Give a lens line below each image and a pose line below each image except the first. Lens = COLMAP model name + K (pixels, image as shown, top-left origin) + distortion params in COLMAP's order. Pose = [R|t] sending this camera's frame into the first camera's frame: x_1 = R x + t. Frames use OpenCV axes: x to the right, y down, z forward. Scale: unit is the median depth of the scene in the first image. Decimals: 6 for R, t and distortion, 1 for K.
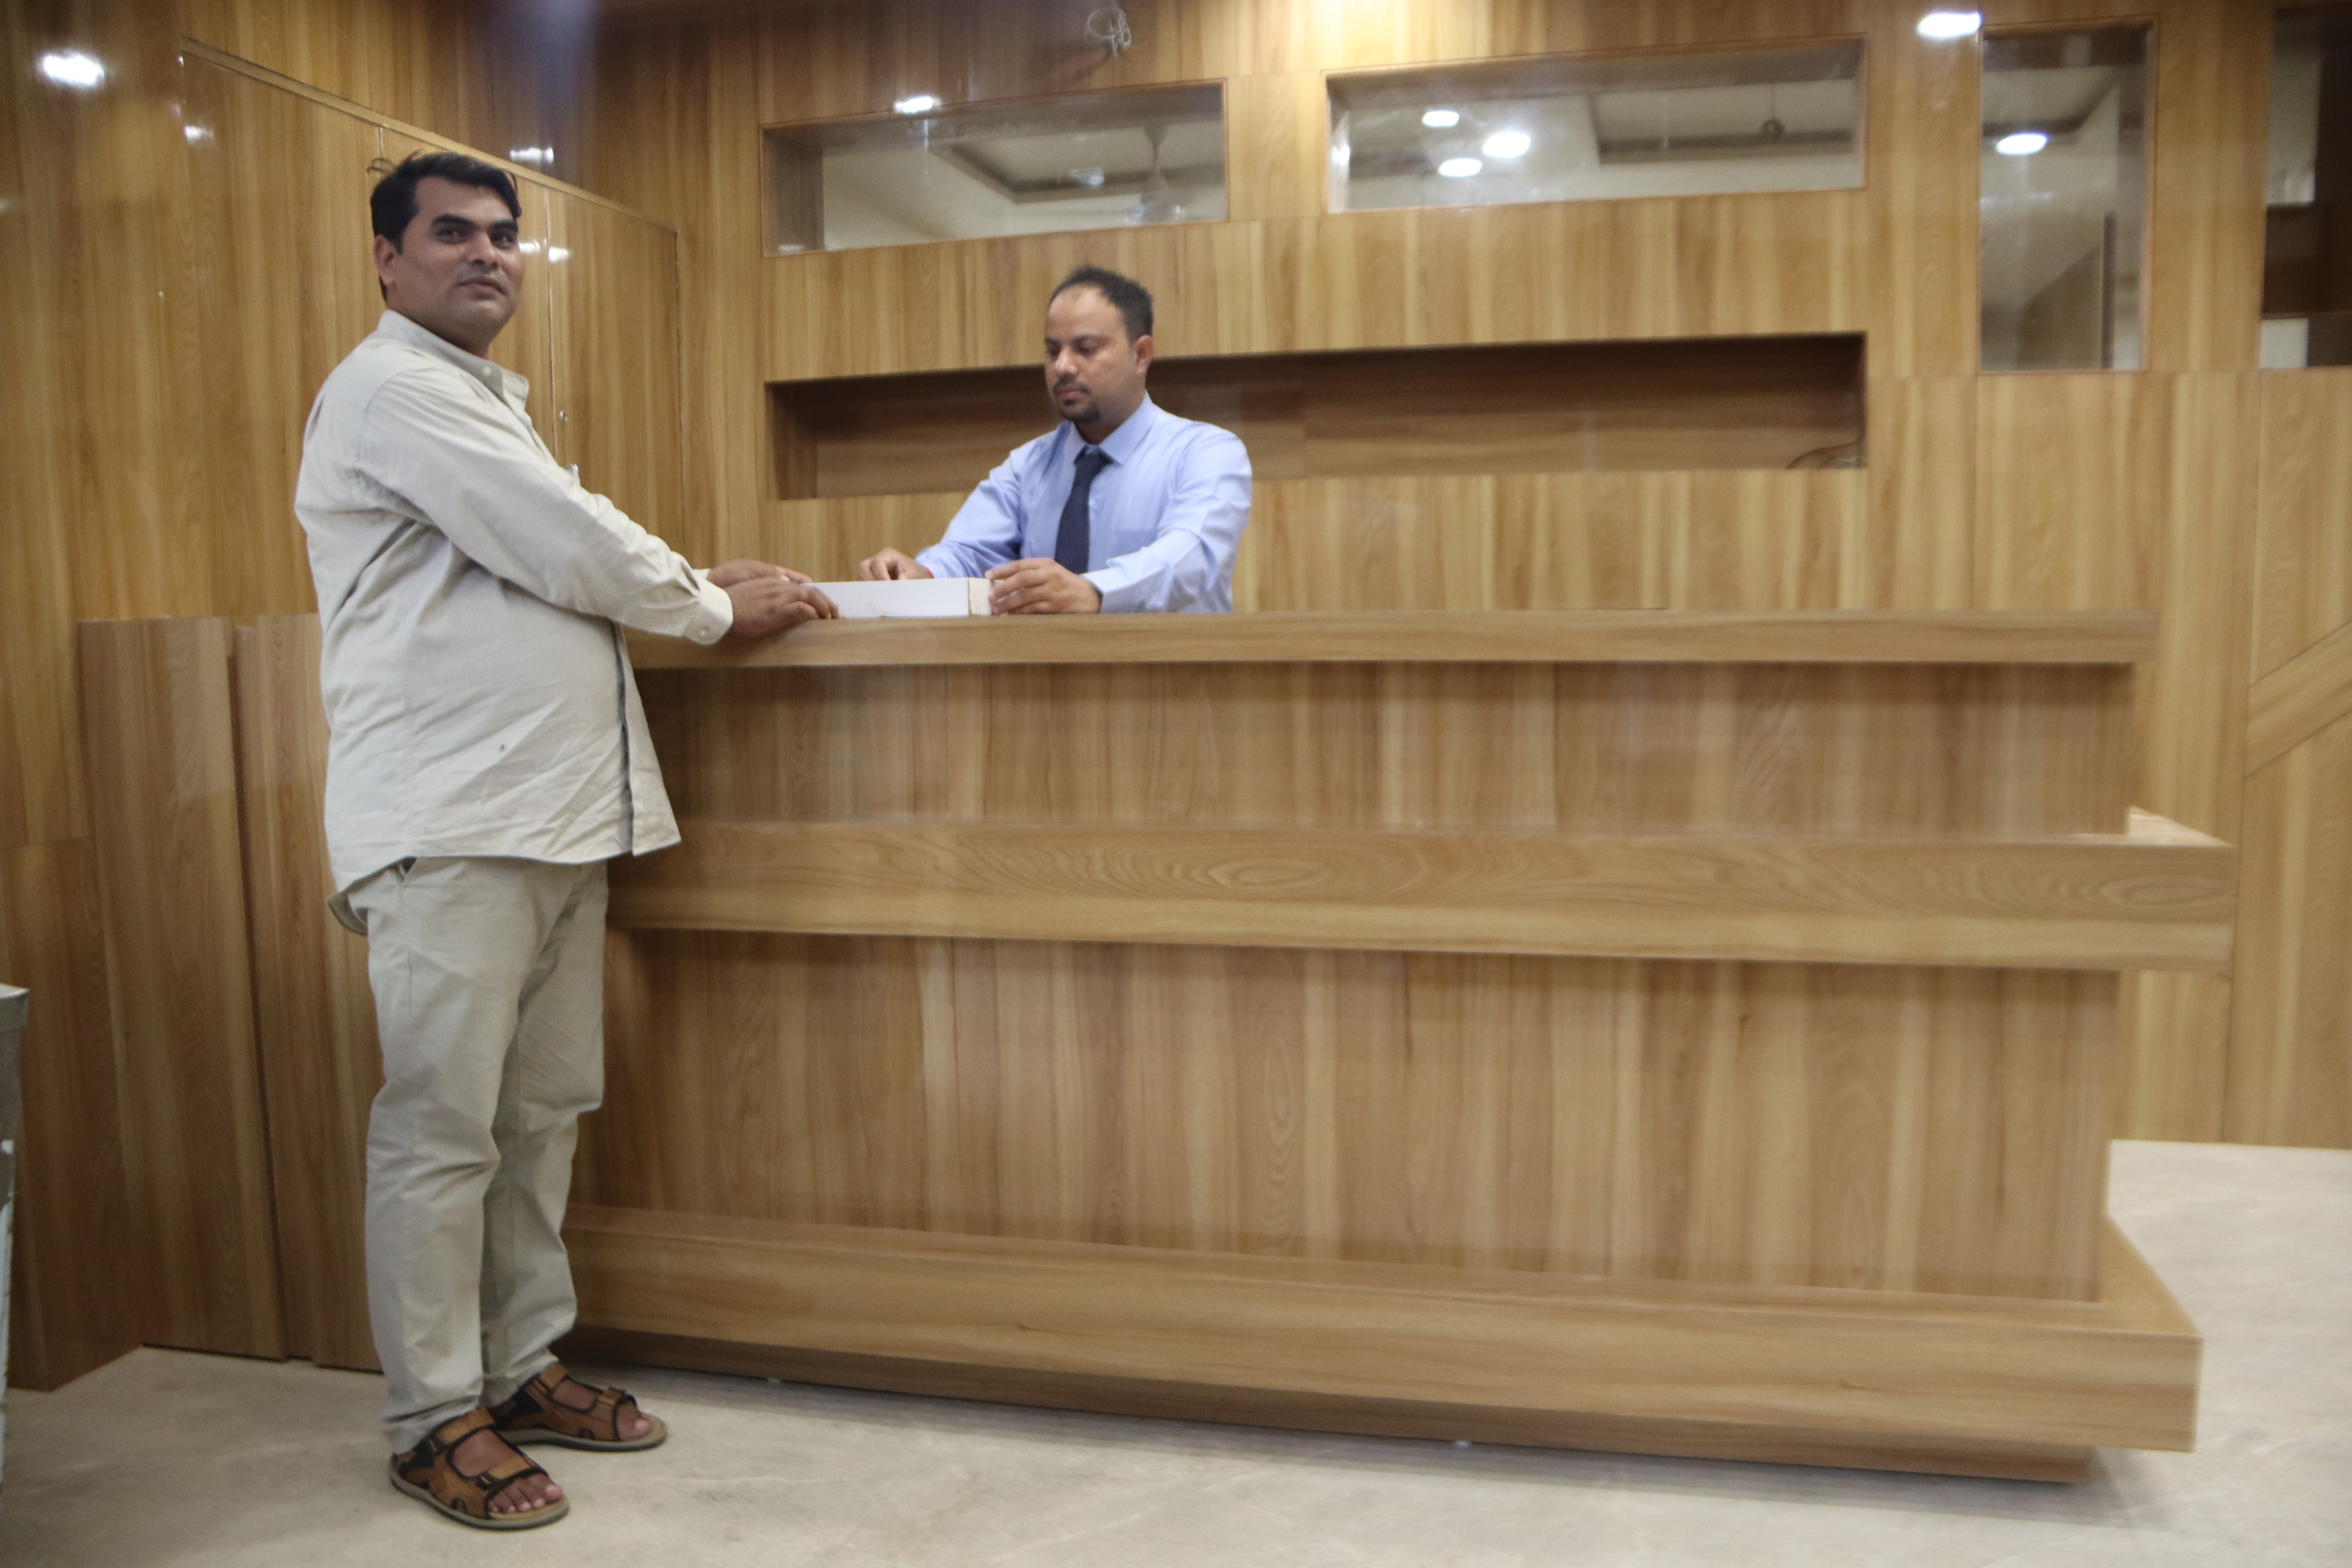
lens RADIAL K [[1912.6, 0, 1217.1], [0, 1912.6, 791.0], [0, 0, 1]] dist [-0.199348, 0.193764]
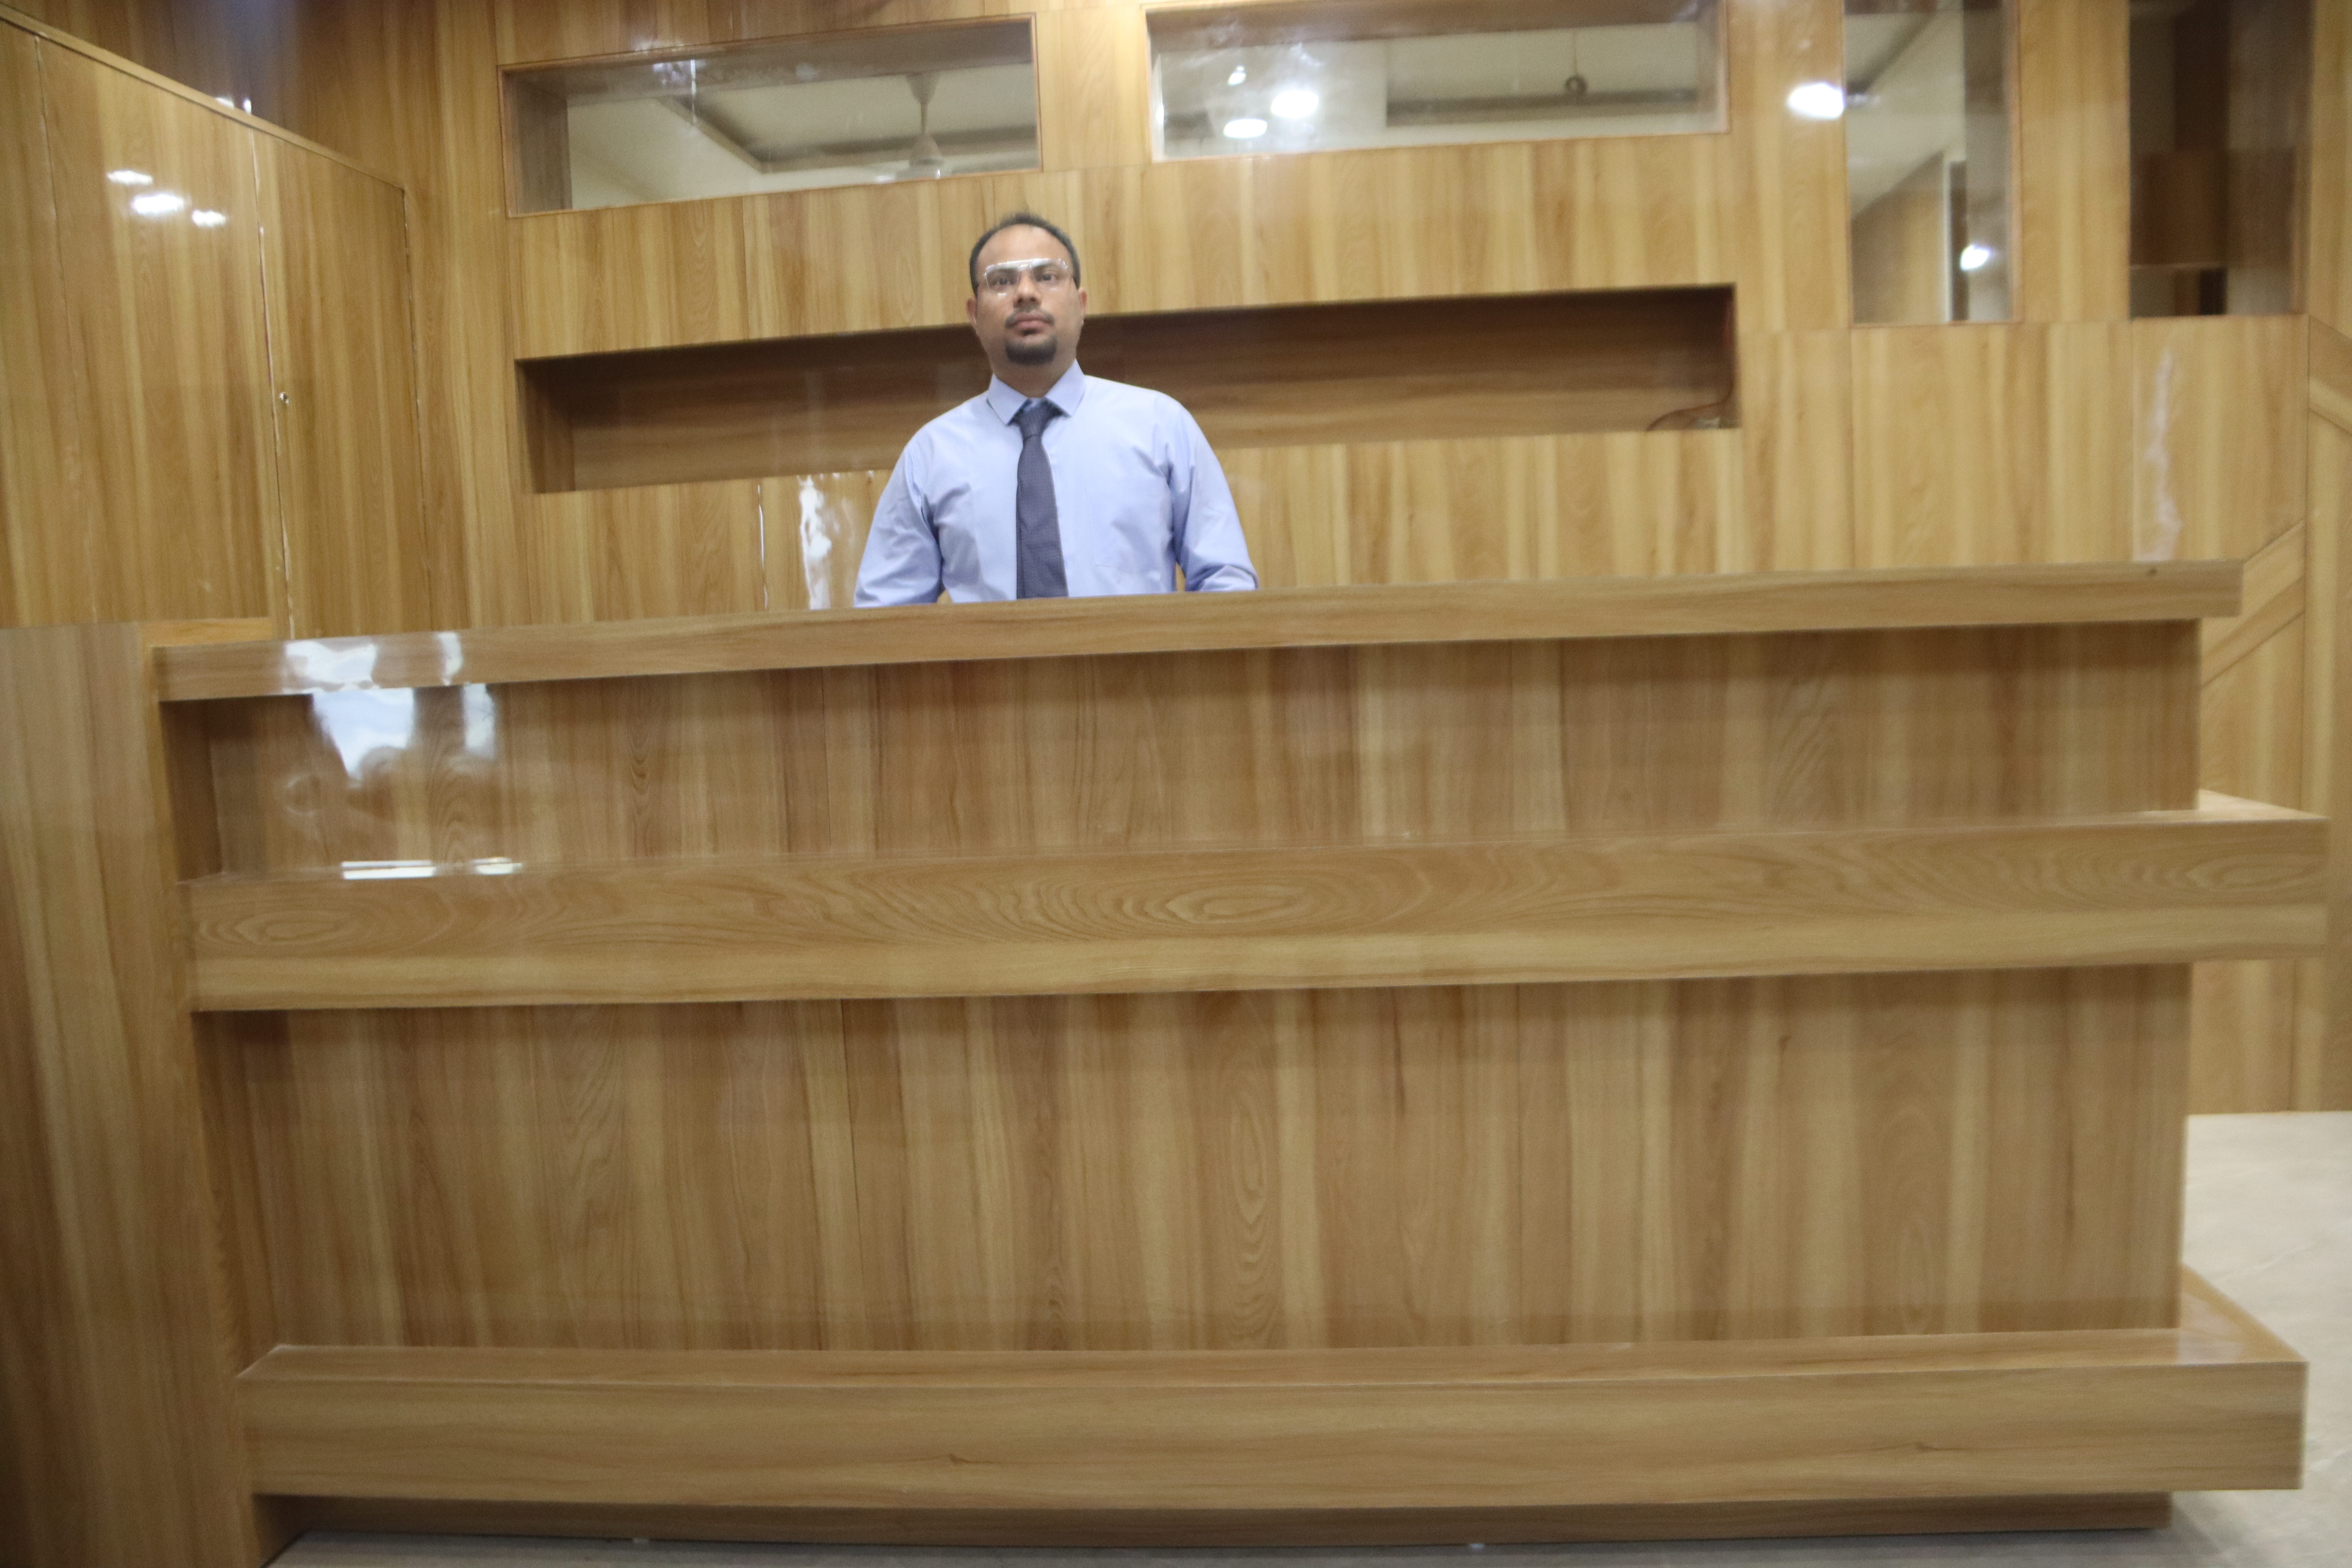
lens RADIAL K [[1912.6, 0, 1217.1], [0, 1912.6, 791.0], [0, 0, 1]] dist [-0.199348, 0.193764]
pose [[0.987619, -0.044059, 0.150558, -0.100666], [0.043831, 0.999027, 0.004838, -0.009782], [-0.150625, 0.001820, 0.988589, 0.165508]]
